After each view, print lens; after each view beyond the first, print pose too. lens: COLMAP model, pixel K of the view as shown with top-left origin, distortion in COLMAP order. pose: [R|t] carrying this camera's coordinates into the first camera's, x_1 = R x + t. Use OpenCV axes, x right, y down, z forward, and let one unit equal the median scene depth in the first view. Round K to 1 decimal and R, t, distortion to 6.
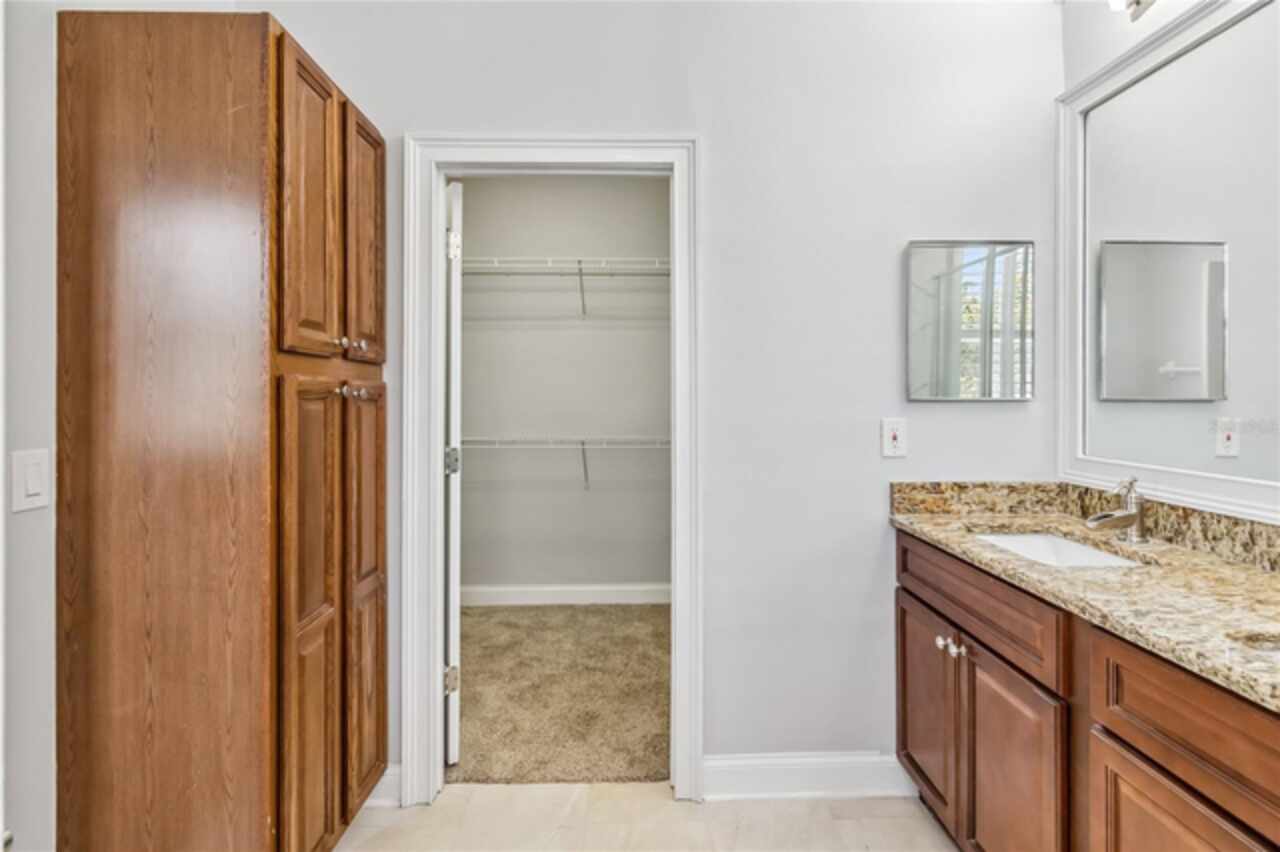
lens RADIAL K [[598.0, 0, 639.4], [0, 598.0, 397.9], [0, 0, 1]] dist [0.000993, 0.000916]
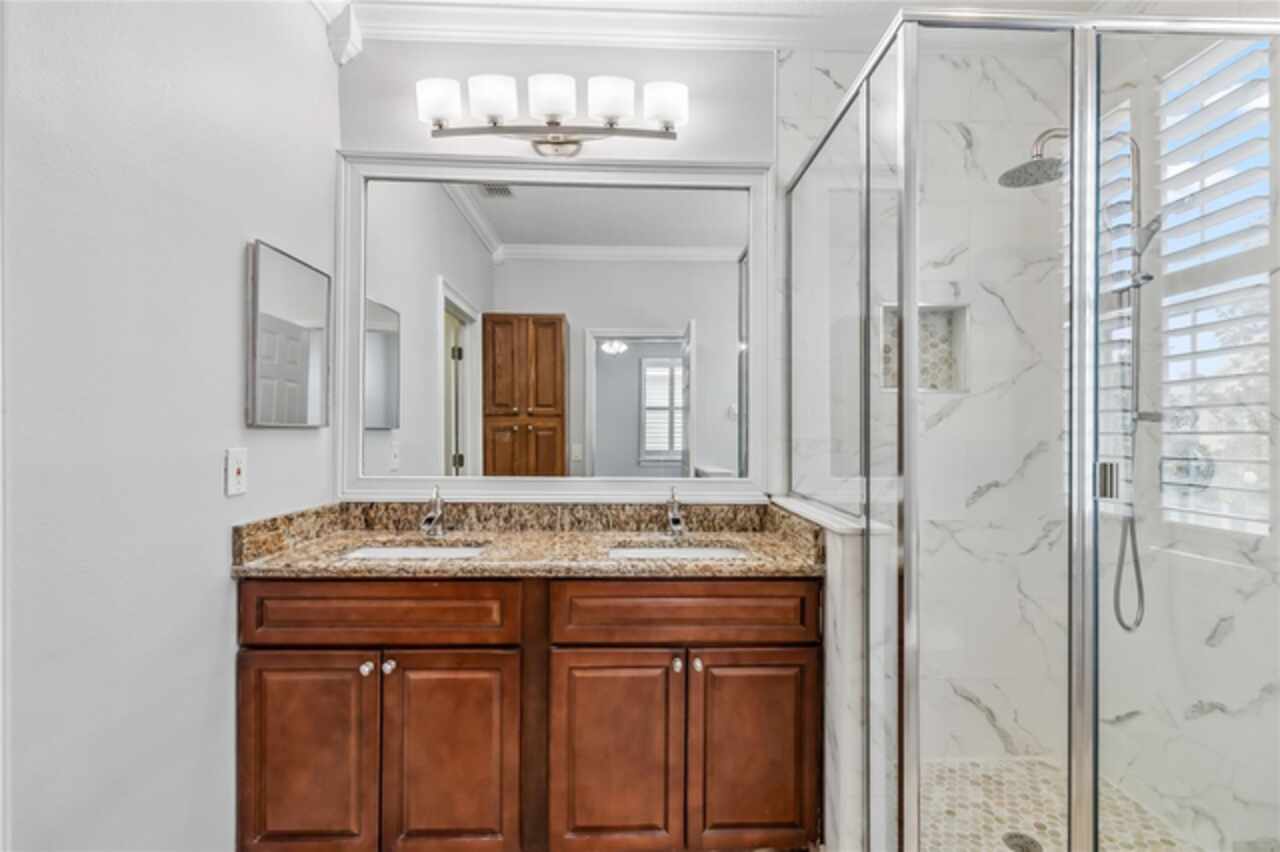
lens RADIAL K [[619.6, 0, 643.6], [0, 619.6, 431.4], [0, 0, 1]] dist [-0.000312, -0.000169]
pose [[-0.016122, 0.002261, 0.999867, -0.449721], [-0.004578, 0.999987, -0.002335, 0.011524], [-0.999860, -0.004615, -0.016112, 0.474380]]
